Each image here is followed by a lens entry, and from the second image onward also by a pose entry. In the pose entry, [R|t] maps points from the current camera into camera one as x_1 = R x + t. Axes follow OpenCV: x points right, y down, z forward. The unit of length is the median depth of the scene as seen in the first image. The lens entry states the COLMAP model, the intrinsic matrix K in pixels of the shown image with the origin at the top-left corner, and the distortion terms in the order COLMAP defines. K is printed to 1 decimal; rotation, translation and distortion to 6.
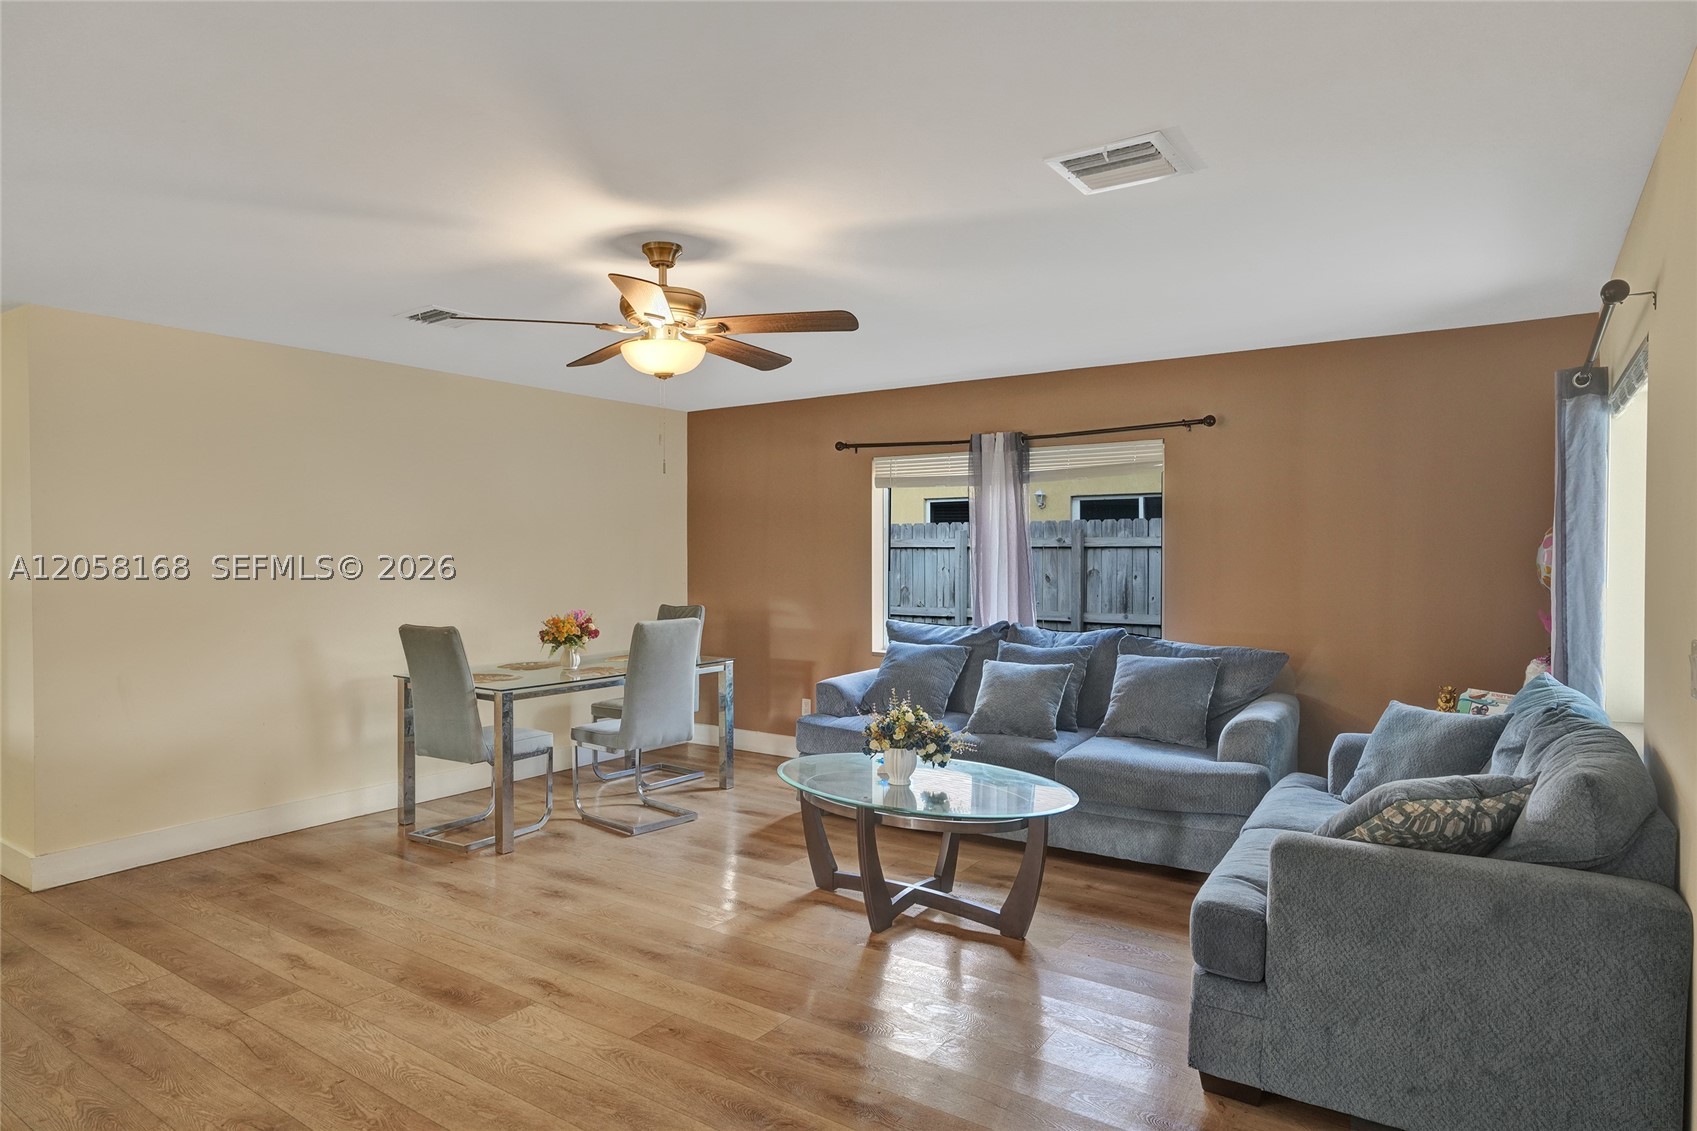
lens RADIAL K [[981.4, 0, 848.5], [0, 981.4, 565.5], [0, 0, 1]] dist [-0.052309, 0.046698]
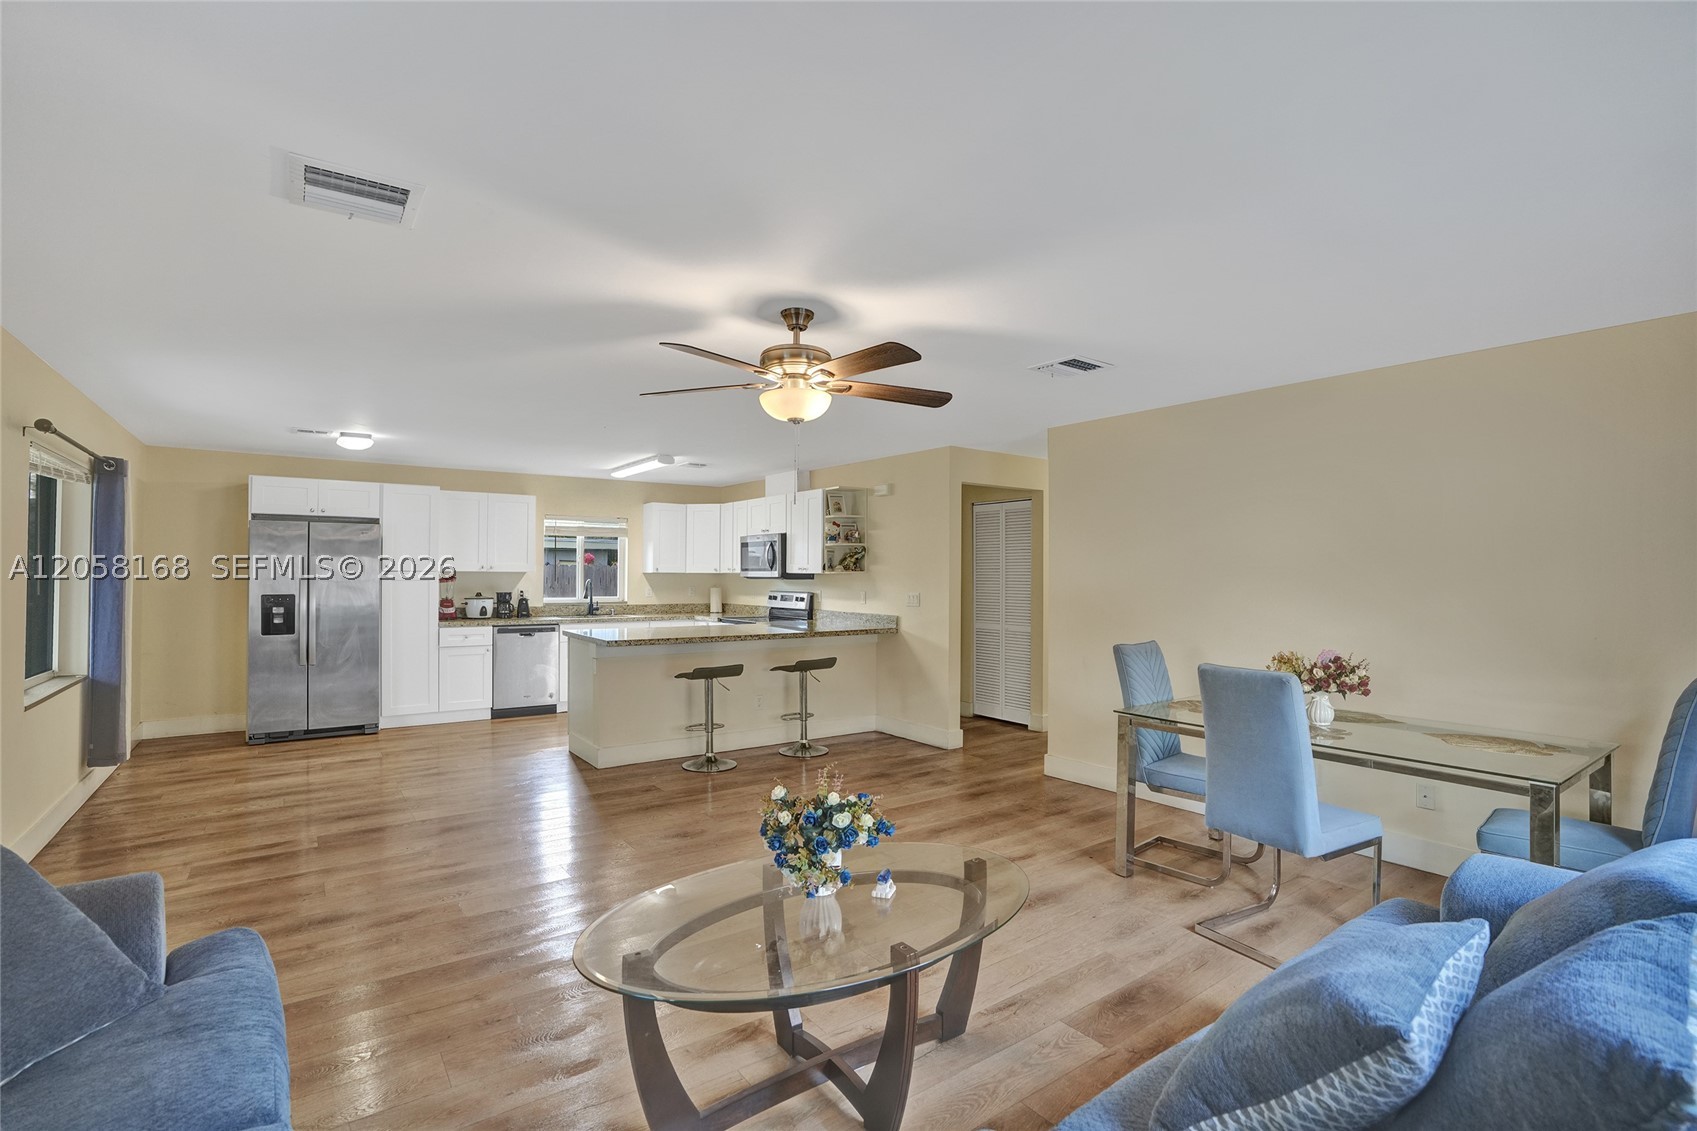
lens RADIAL K [[785.7, 0, 854.0], [0, 785.7, 566.0], [0, 0, 1]] dist [-0.067507, 0.030018]
pose [[-0.327731, -0.010980, -0.944707, 0.565281], [-0.018688, 0.999812, -0.005137, -0.012335], [0.944586, 0.015972, -0.327875, 1.160608]]
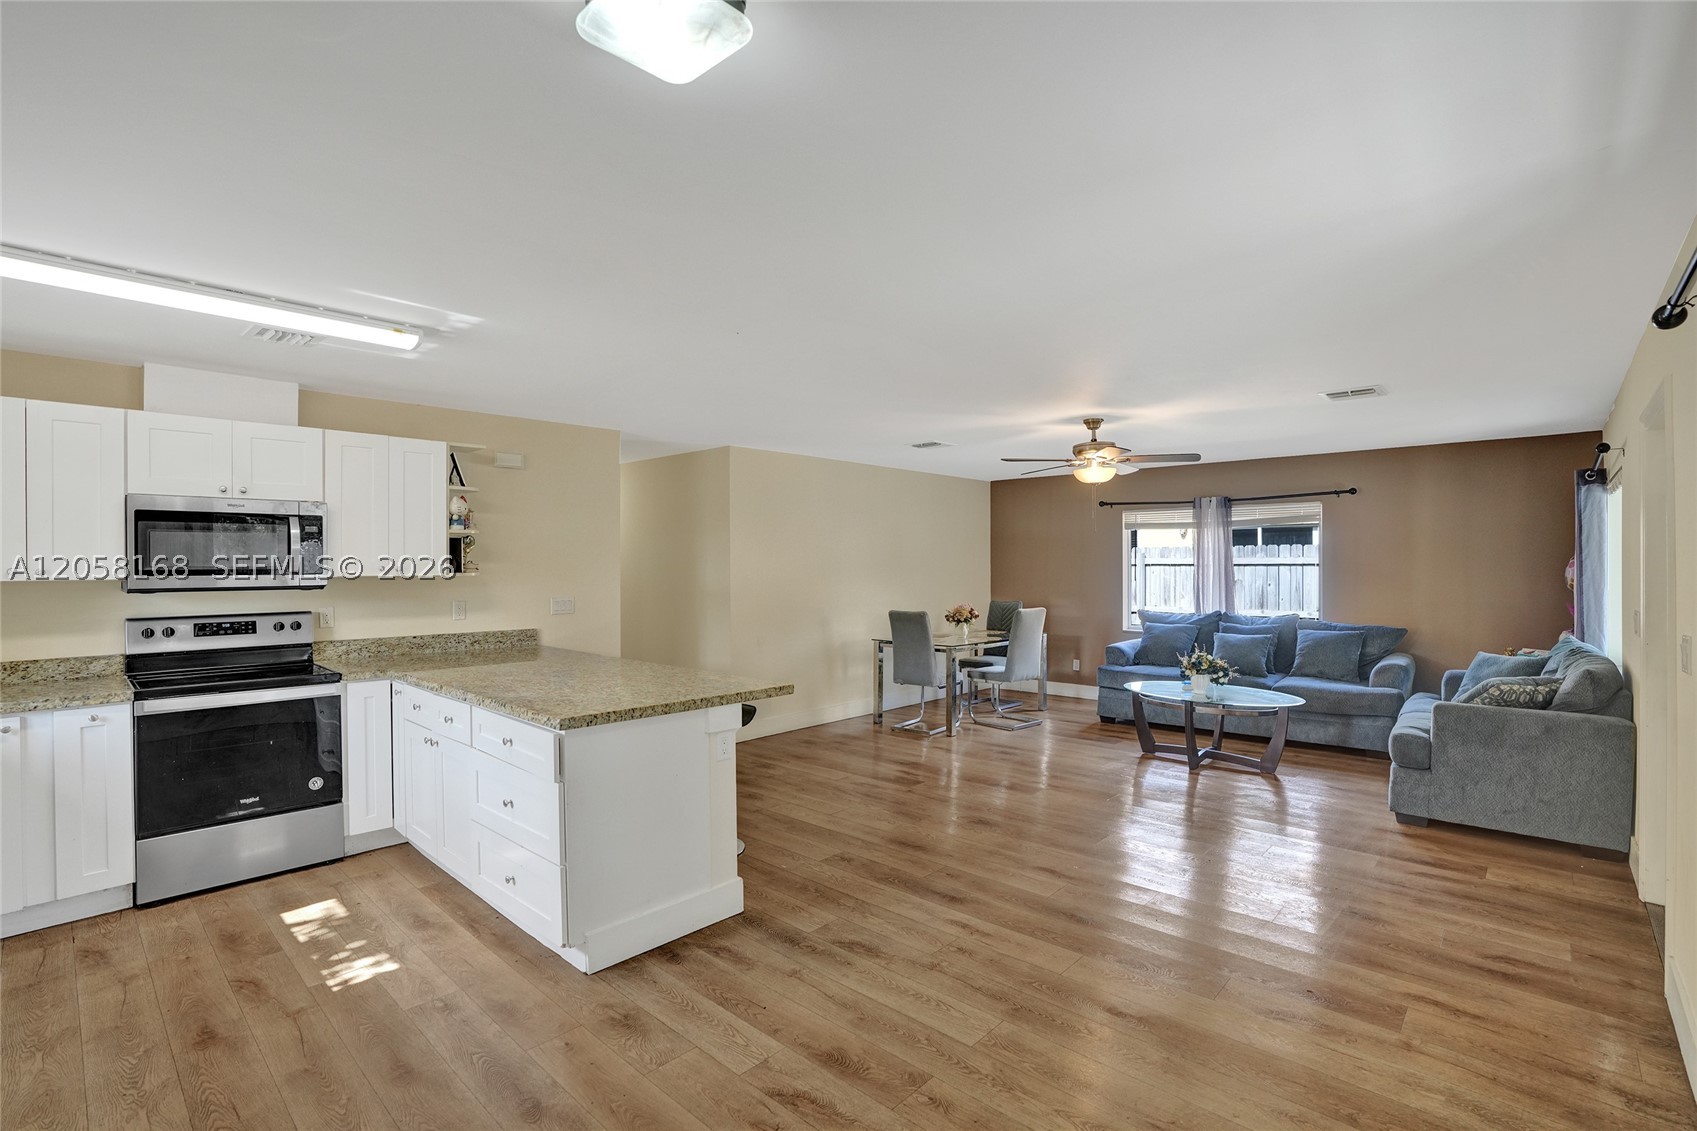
lens RADIAL K [[785.7, 0, 854.0], [0, 785.7, 566.0], [0, 0, 1]] dist [-0.067507, 0.030018]
pose [[0.990552, -0.001829, -0.137124, -0.386768], [0.000143, 0.999924, -0.012305, -0.004121], [0.137136, 0.012169, 0.990478, -0.550241]]
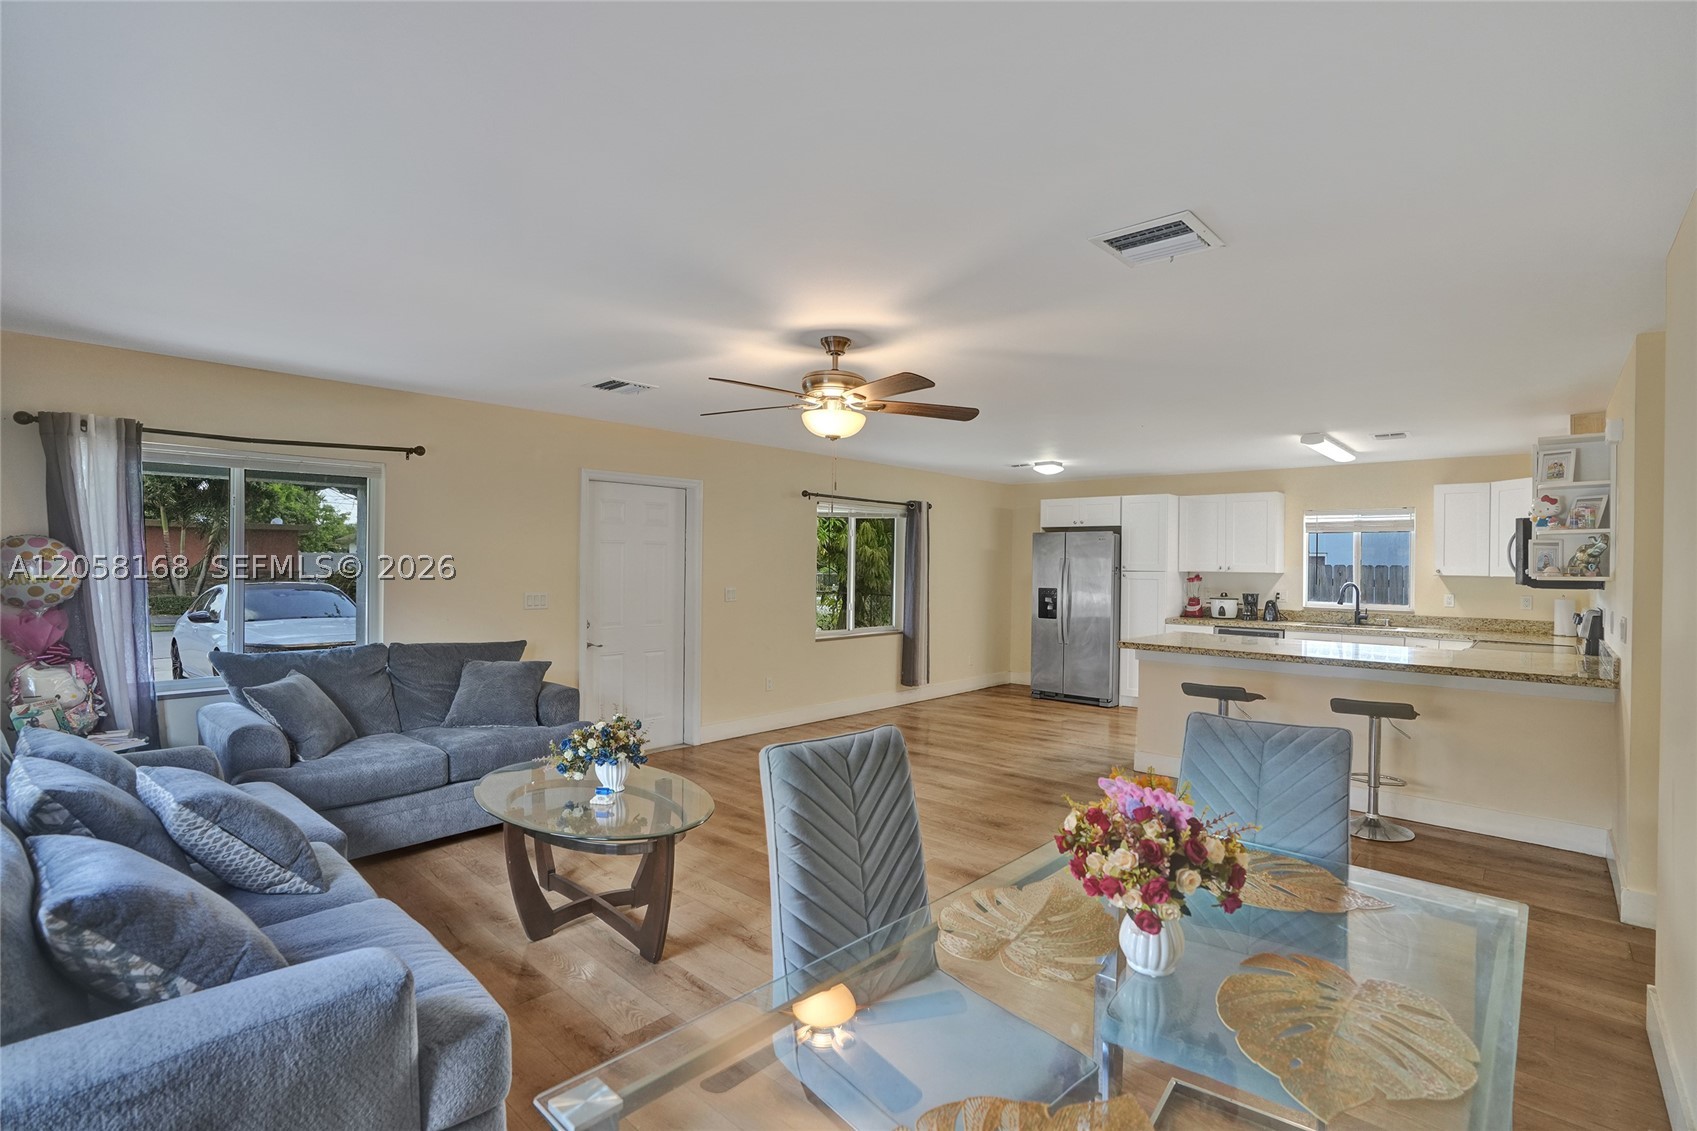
lens RADIAL K [[785.7, 0, 854.0], [0, 785.7, 566.0], [0, 0, 1]] dist [-0.067507, 0.030018]
pose [[-0.990582, -0.010916, 0.136482, -0.304264], [-0.008540, 0.999802, 0.017983, -0.033847], [-0.136651, 0.016648, -0.990479, 1.719617]]
